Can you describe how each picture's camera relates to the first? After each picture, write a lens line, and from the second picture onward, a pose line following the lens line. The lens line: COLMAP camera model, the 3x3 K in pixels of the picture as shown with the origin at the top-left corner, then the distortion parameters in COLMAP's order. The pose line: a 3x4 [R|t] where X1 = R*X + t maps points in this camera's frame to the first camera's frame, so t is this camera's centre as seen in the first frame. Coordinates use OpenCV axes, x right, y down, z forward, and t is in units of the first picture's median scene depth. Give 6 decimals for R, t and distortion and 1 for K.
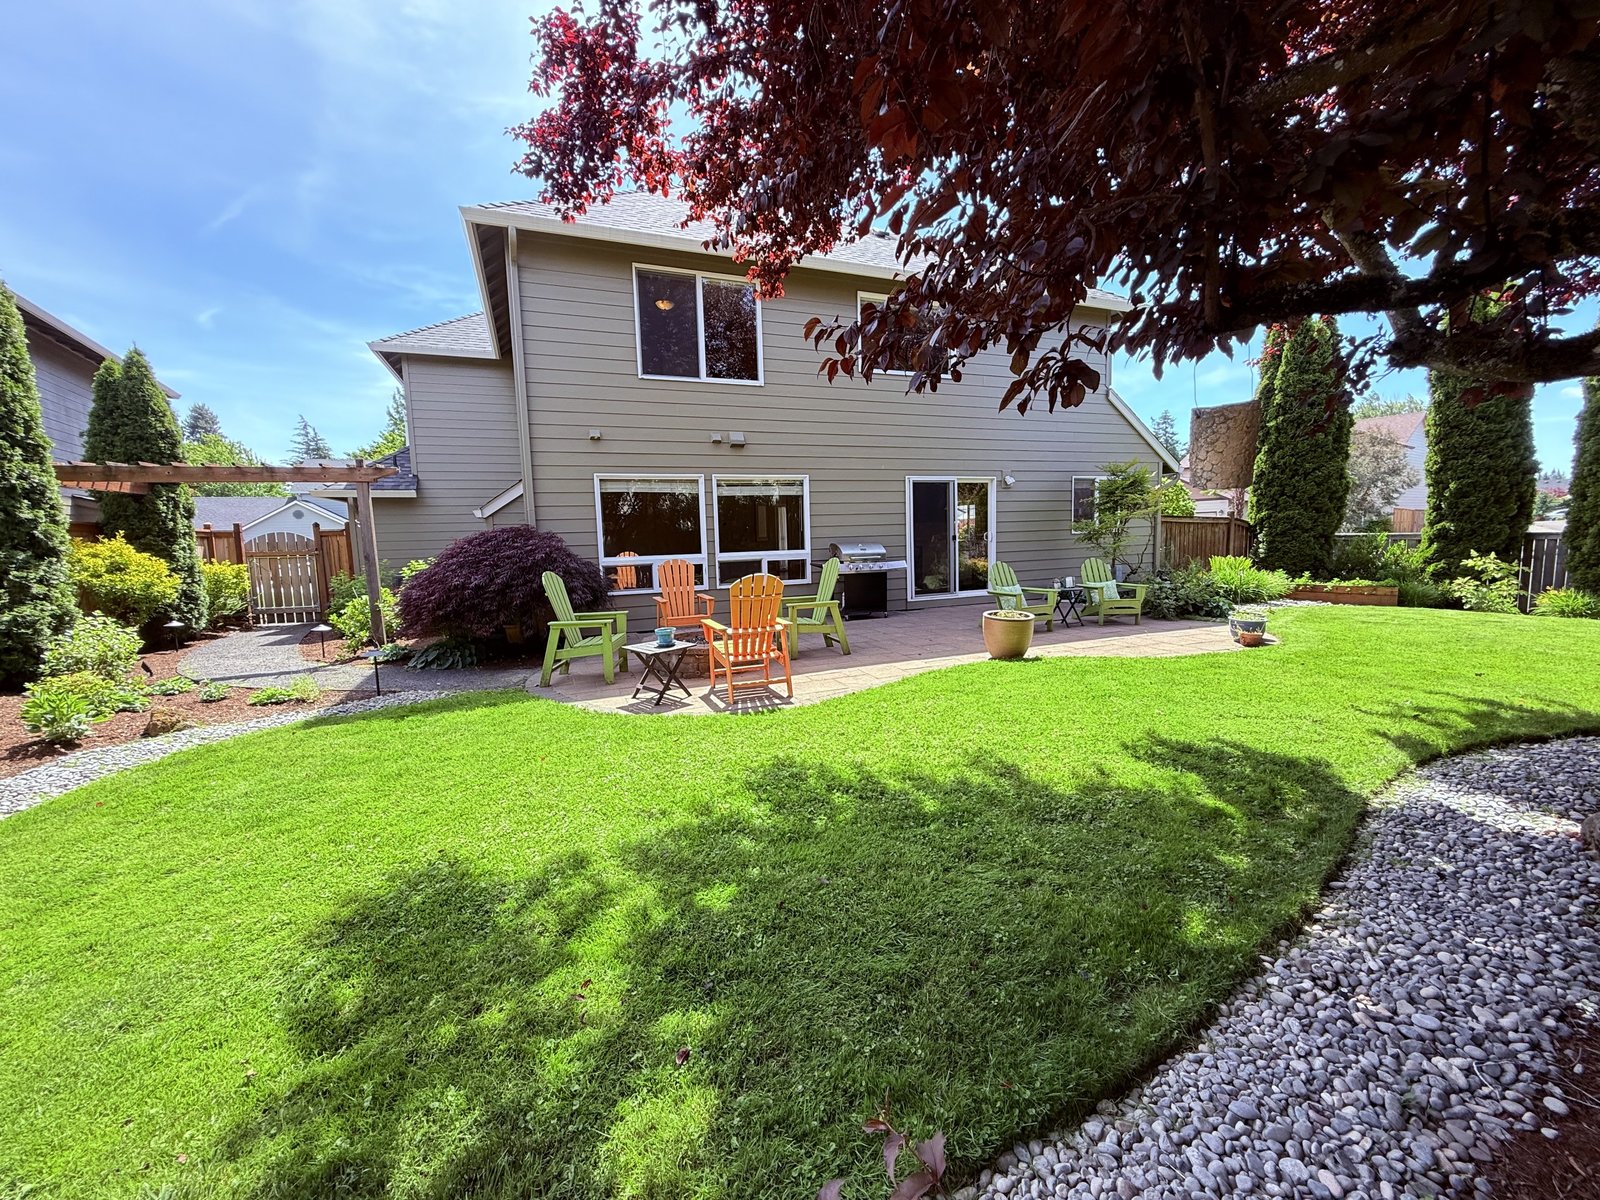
lens RADIAL K [[638.9, 0, 794.6], [0, 638.9, 598.9], [0, 0, 1]] dist [-0.001151, 0.000076]
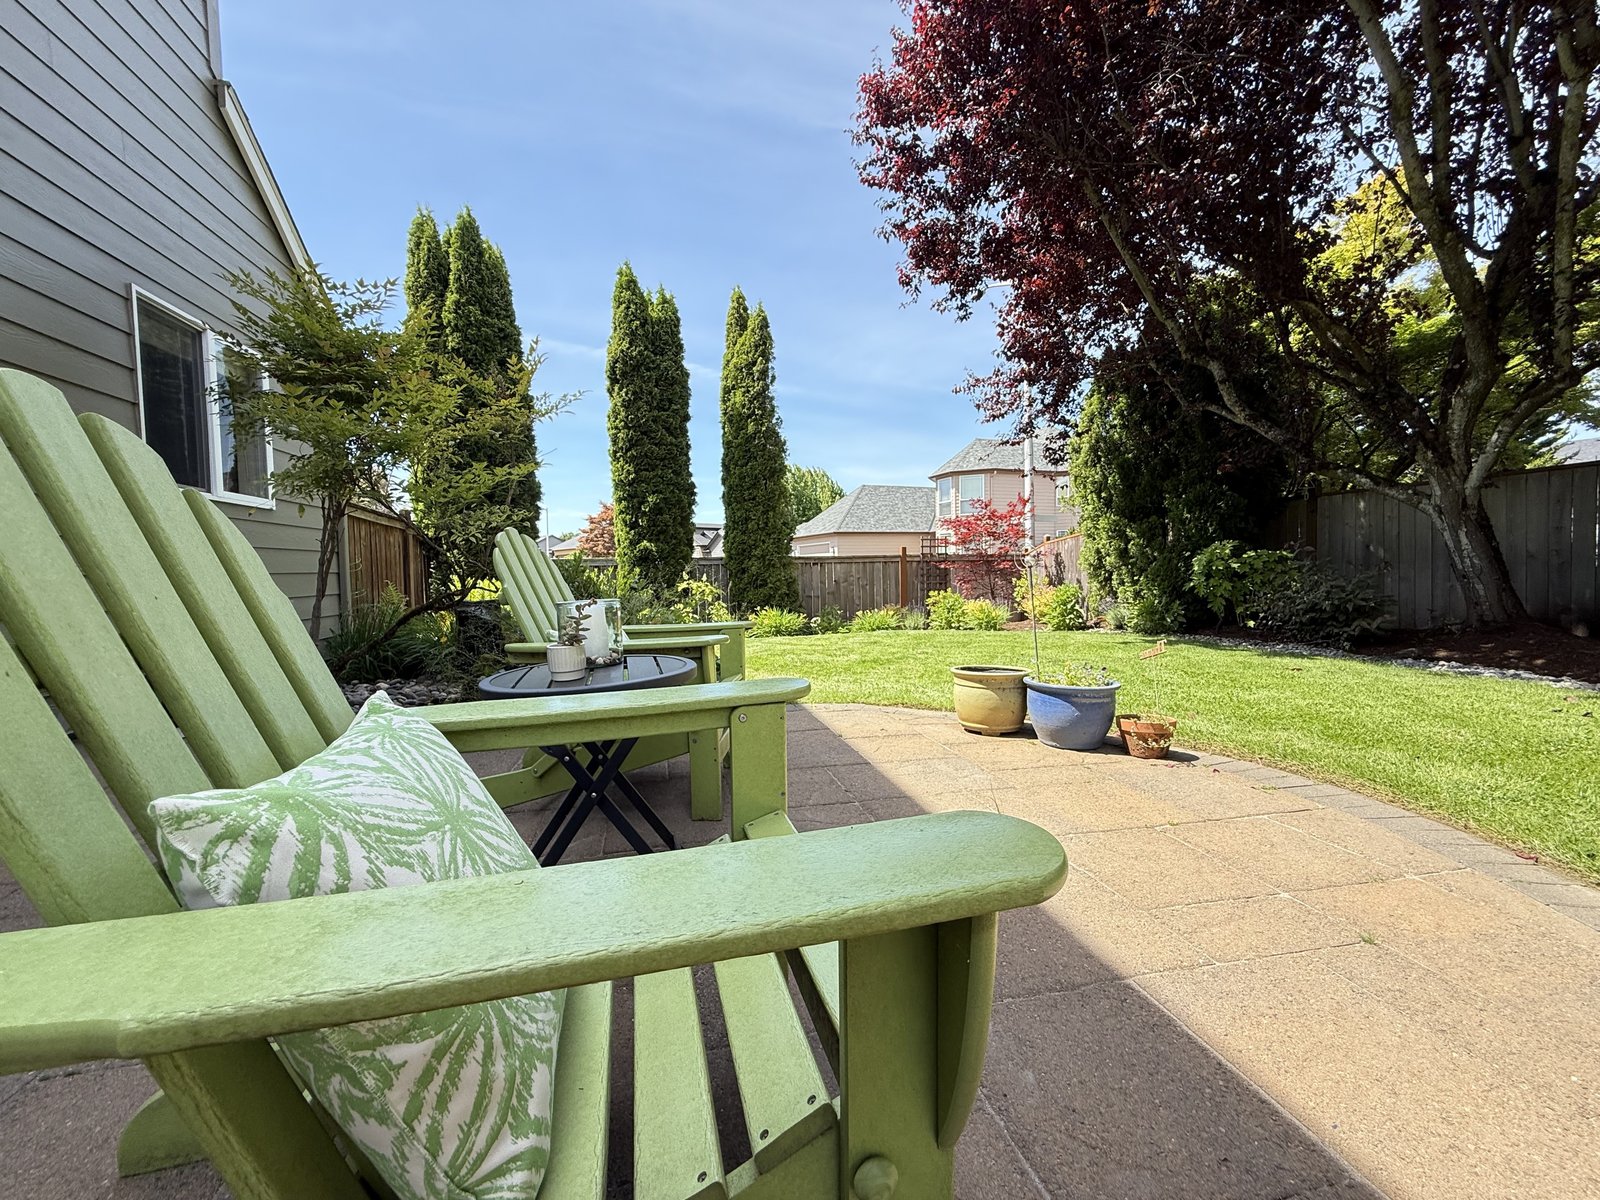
lens RADIAL K [[638.9, 0, 789.2], [0, 638.9, 598.9], [0, 0, 1]] dist [-0.001151, 0.000076]
pose [[0.154850, -0.017810, 0.987777, 0.204885], [0.109725, 0.993962, 0.000721, -0.024343], [-0.981826, 0.108272, 0.155869, 0.706592]]
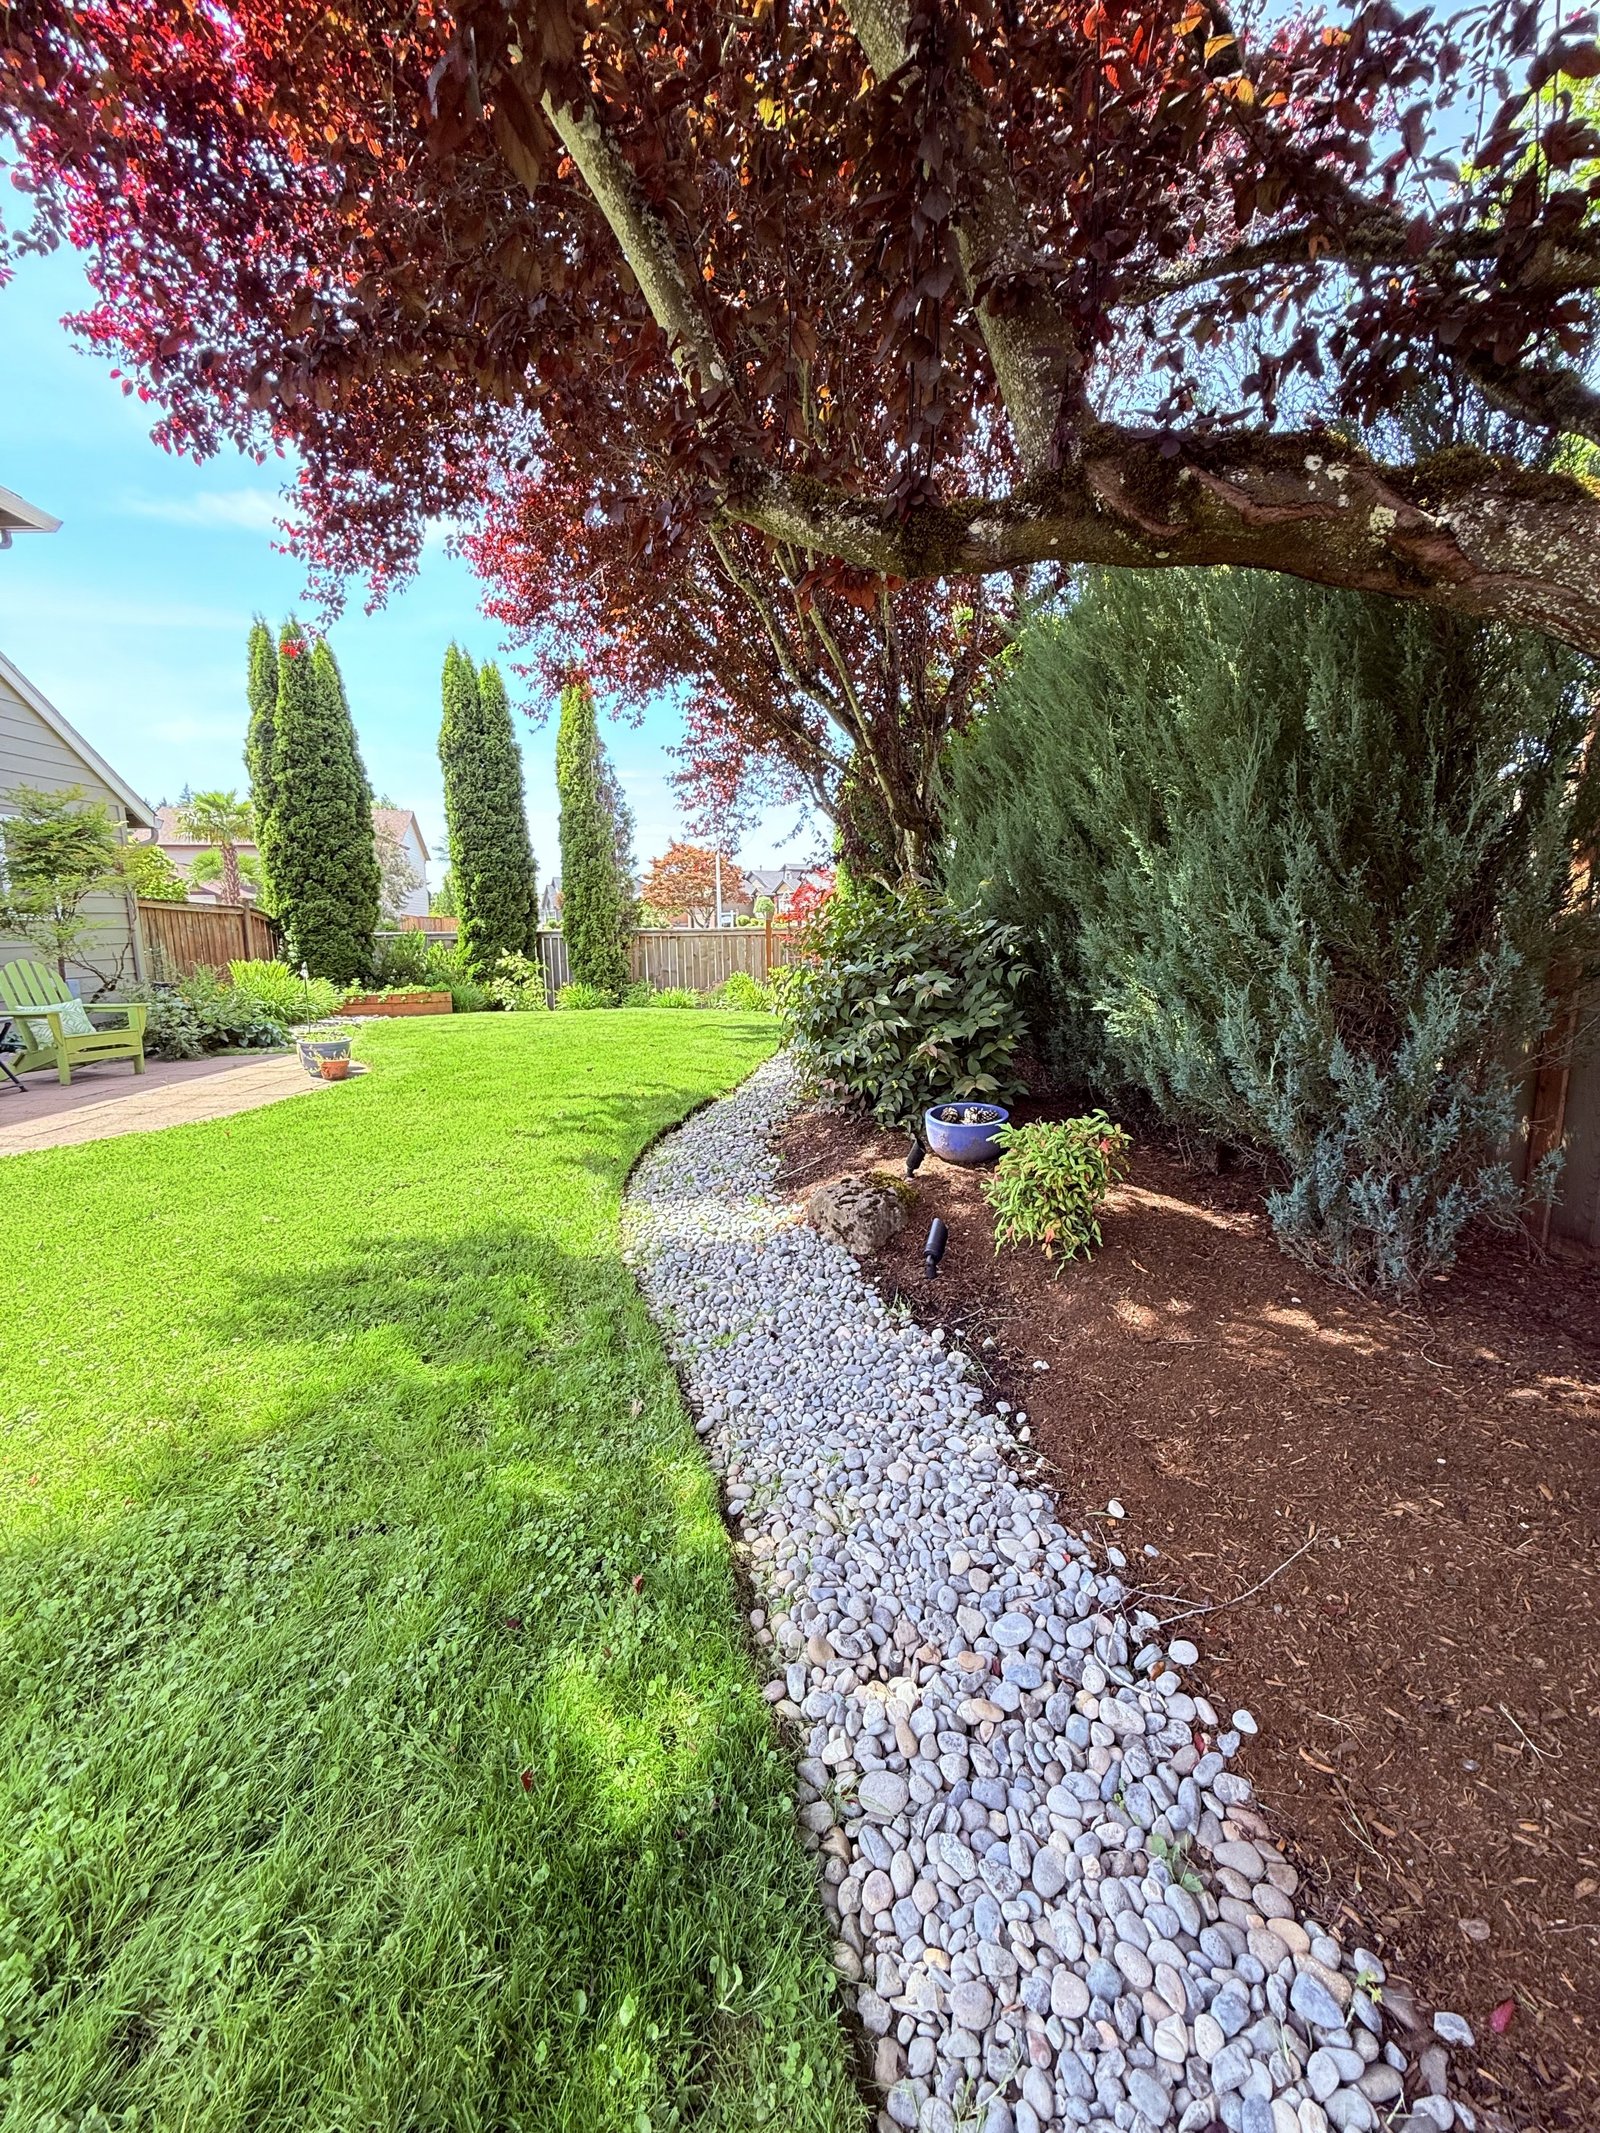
lens RADIAL K [[851.7, 0, 793.4], [0, 851.7, 1058.0], [0, 0, 1]] dist [-0.001151, 0.000076]
pose [[0.370516, -0.121303, 0.920871, 0.044180], [0.098002, 0.991007, 0.091111, 0.010799], [-0.923641, 0.056489, 0.379072, 0.136040]]
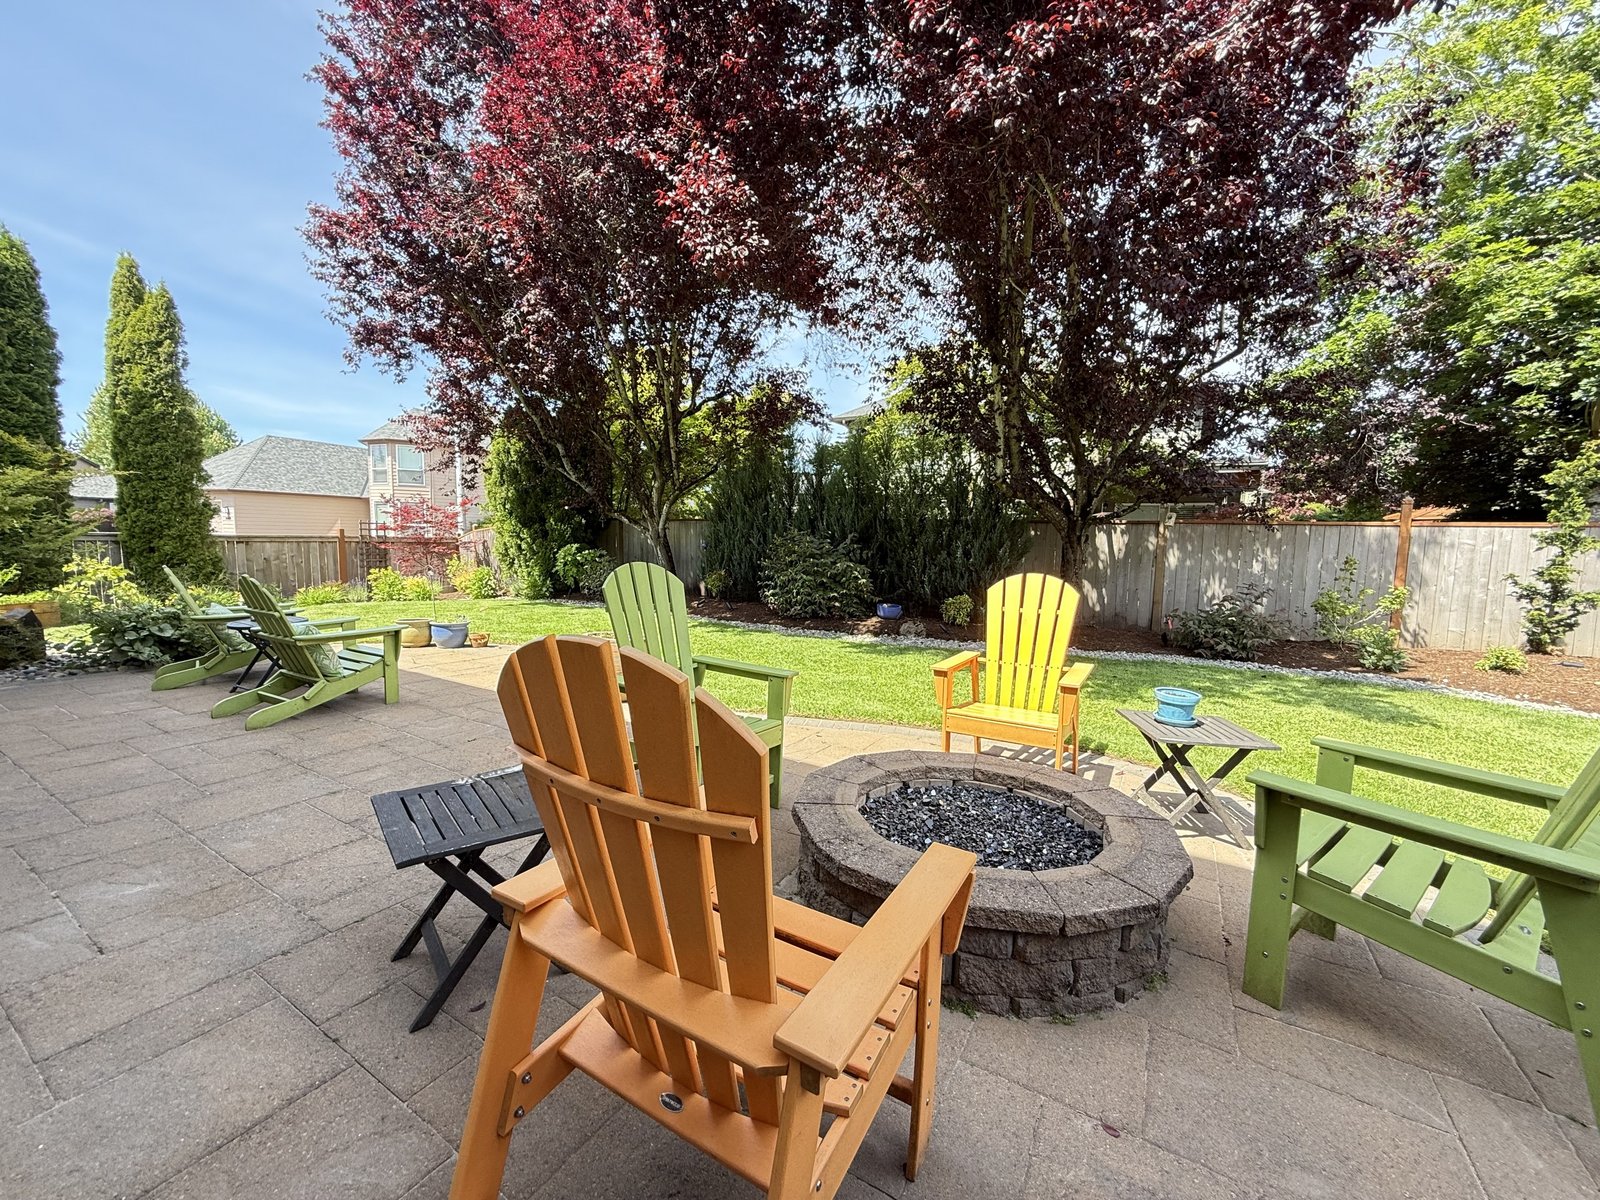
lens RADIAL K [[638.9, 0, 801.9], [0, 638.9, 599.2], [0, 0, 1]] dist [-0.001151, 0.000076]
pose [[-0.616799, -0.062832, 0.784609, -0.202585], [0.070357, 0.988418, 0.134462, -0.059035], [-0.783970, 0.138139, -0.605234, 0.742765]]
